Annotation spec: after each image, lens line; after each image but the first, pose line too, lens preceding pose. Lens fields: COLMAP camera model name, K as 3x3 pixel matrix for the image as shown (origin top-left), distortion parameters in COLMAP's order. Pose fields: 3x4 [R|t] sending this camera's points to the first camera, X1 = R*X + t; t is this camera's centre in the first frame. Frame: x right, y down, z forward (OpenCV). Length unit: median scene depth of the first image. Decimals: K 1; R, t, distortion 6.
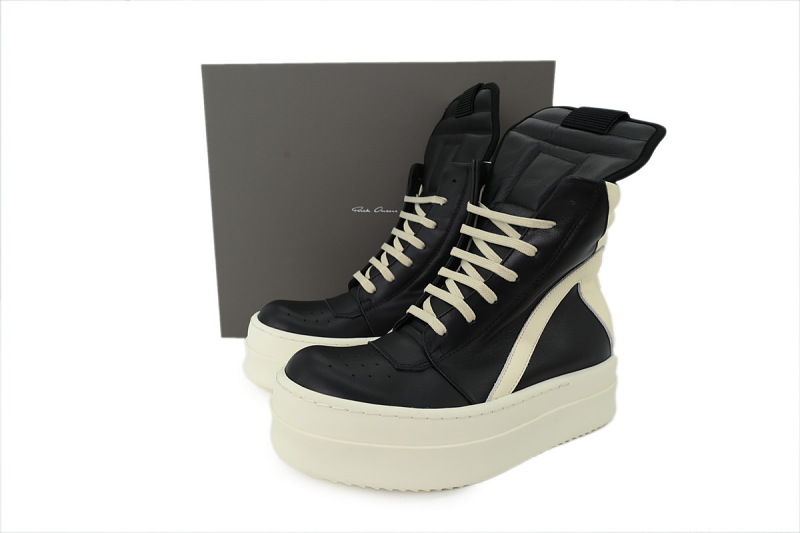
lens RADIAL K [[524.7, 0, 400.0], [0, 524.7, 266.5], [0, 0, 1]] dist [0.000284, -0.000377]
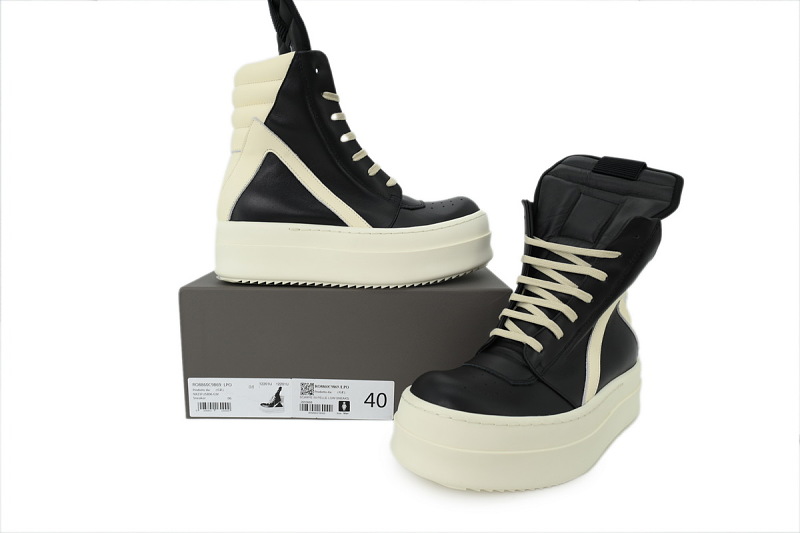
lens RADIAL K [[524.7, 0, 400.0], [0, 524.7, 266.5], [0, 0, 1]] dist [0.000284, -0.000377]
pose [[0.976786, -0.026310, 0.212596, -0.423913], [0.038172, 0.997923, -0.051883, -0.007027], [-0.210790, 0.058794, 0.975762, -0.076353]]
